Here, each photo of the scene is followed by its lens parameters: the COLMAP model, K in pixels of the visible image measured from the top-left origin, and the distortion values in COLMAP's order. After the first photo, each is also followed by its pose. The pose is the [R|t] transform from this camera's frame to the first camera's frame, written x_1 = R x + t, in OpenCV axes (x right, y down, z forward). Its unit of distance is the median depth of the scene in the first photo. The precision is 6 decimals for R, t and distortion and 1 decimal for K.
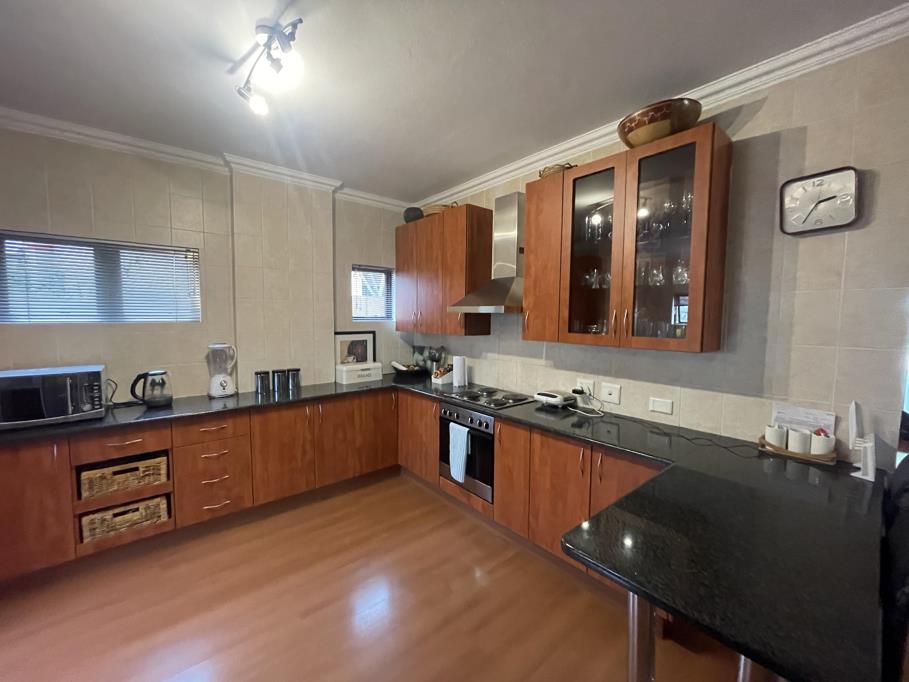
lens RADIAL K [[376.7, 0, 454.5], [0, 376.7, 341.0], [0, 0, 1]] dist [-0.001226, -0.000132]
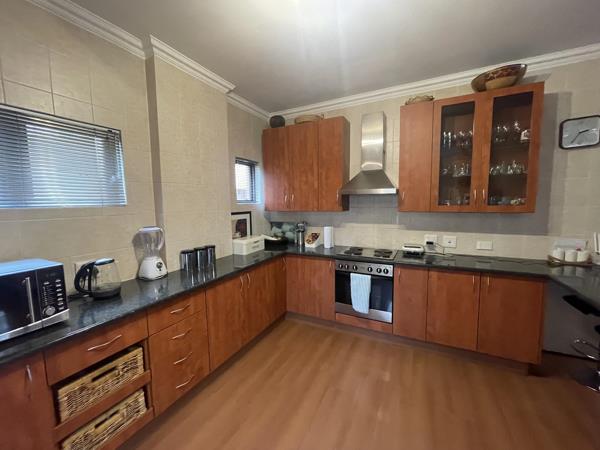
lens RADIAL K [[248.7, 0, 300.0], [0, 248.7, 225.0], [0, 0, 1]] dist [-0.001226, -0.000132]
pose [[0.917821, -0.056384, 0.392969, -0.546093], [0.047239, 0.998341, 0.032911, -0.000886], [-0.394173, -0.011643, 0.918962, 0.236260]]
